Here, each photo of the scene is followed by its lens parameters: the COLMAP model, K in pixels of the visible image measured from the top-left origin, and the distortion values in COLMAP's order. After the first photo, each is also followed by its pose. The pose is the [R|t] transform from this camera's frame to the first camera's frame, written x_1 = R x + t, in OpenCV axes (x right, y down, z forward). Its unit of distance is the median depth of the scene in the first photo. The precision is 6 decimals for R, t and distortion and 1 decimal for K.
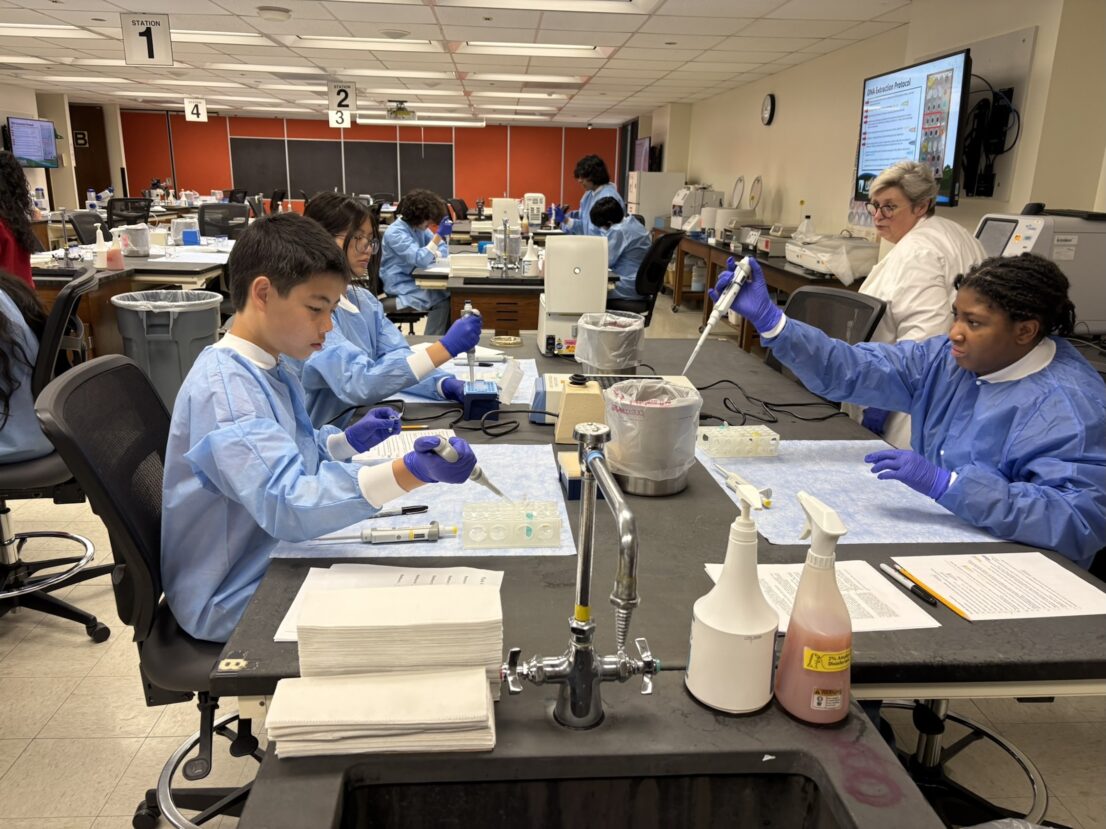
lens RADIAL K [[837.8, 0, 554.0], [0, 837.8, 413.7], [0, 0, 1]] dist [-0.003754, -0.003111]
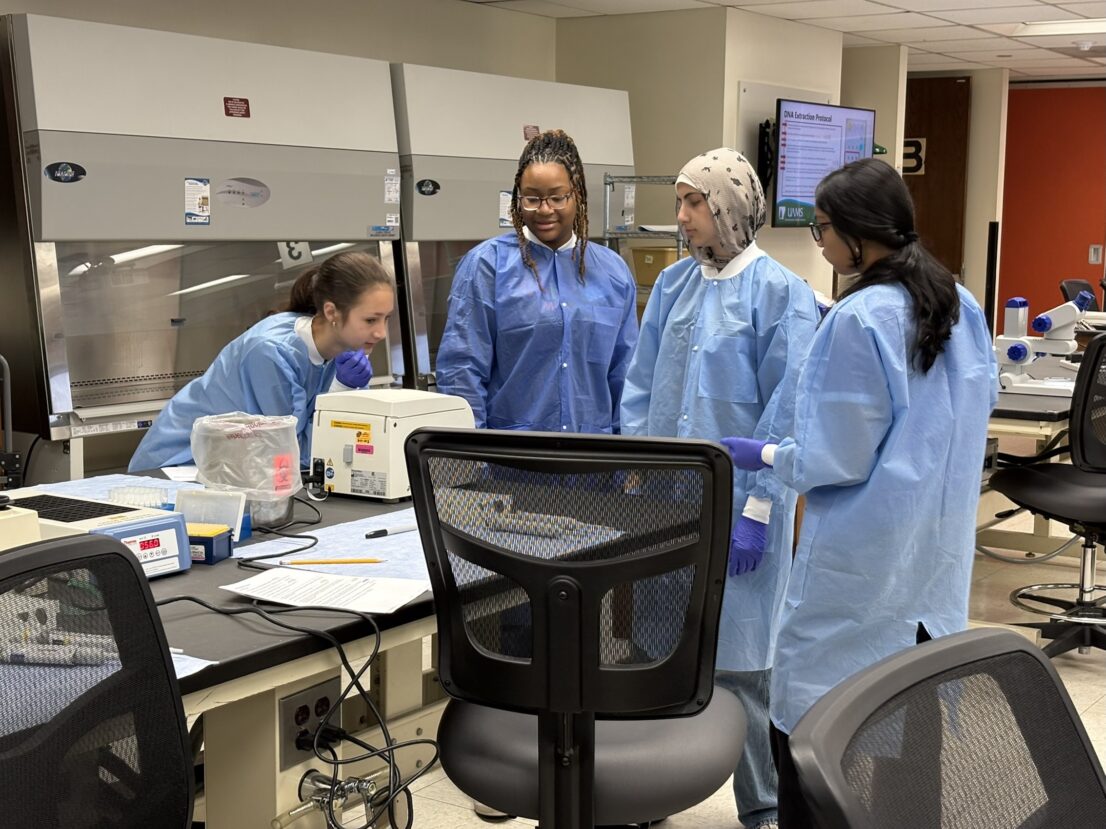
lens RADIAL K [[1679.9, 0, 552.8], [0, 1679.9, 414.7], [0, 0, 1]] dist [0.009654, 0.000000]
pose [[0.788720, 0.049321, -0.612771, -0.192315], [-0.151124, 0.981744, -0.115498, -0.081419], [0.595888, 0.183700, 0.781775, 0.271474]]
